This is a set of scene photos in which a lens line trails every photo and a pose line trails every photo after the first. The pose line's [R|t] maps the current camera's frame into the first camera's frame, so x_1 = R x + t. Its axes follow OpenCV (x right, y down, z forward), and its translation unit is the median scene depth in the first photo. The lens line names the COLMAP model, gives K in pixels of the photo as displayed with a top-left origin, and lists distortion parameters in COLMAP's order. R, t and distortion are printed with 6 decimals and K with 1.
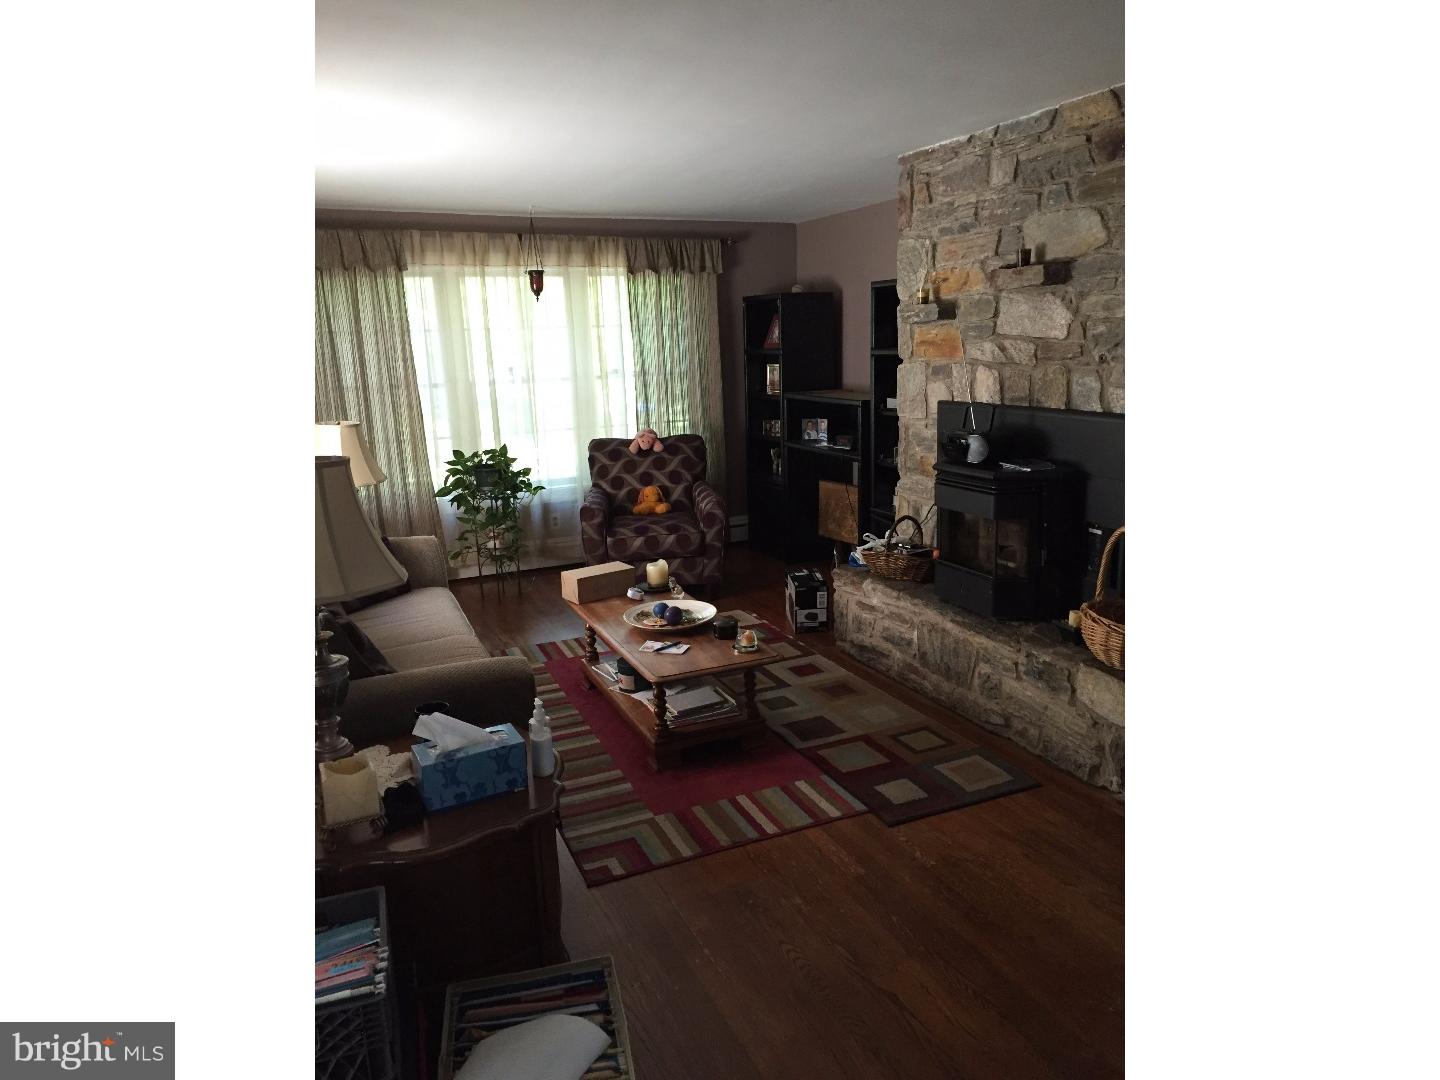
lens RADIAL K [[904.5, 0, 720.7], [0, 904.5, 531.0], [0, 0, 1]] dist [0.068521, -0.088968]
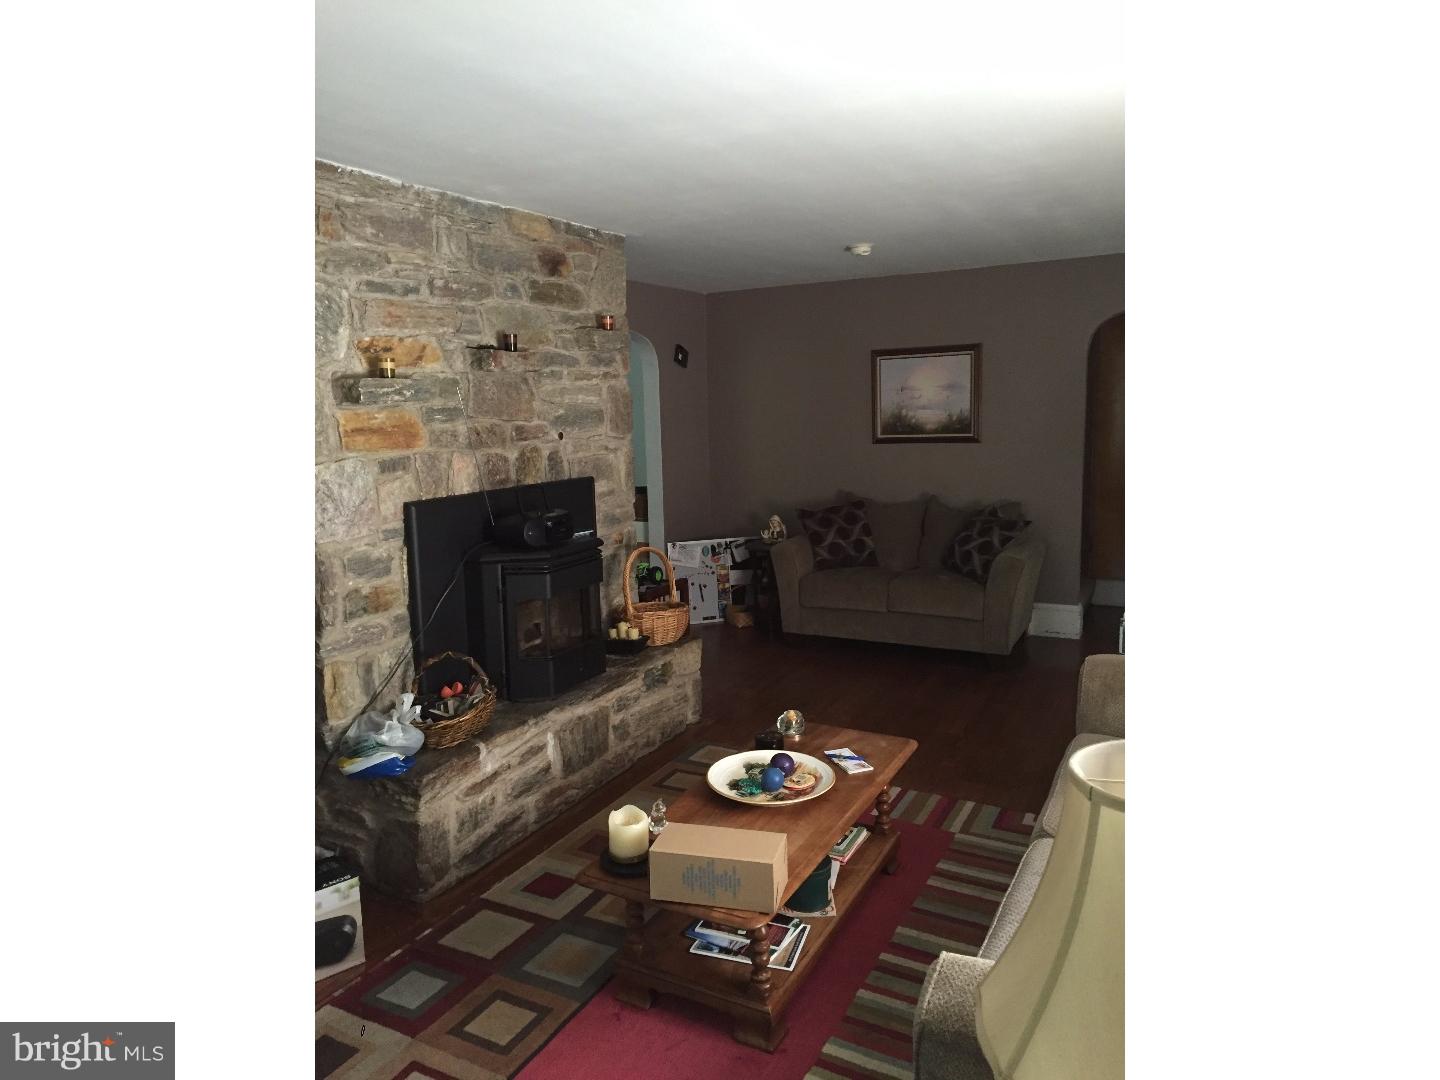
lens RADIAL K [[904.5, 0, 720.7], [0, 904.5, 531.0], [0, 0, 1]] dist [0.068521, -0.088968]
pose [[-0.604579, -0.066564, 0.793759, -0.558702], [0.210452, 0.947745, 0.239771, -0.261249], [-0.768241, 0.312009, -0.558977, 1.289876]]
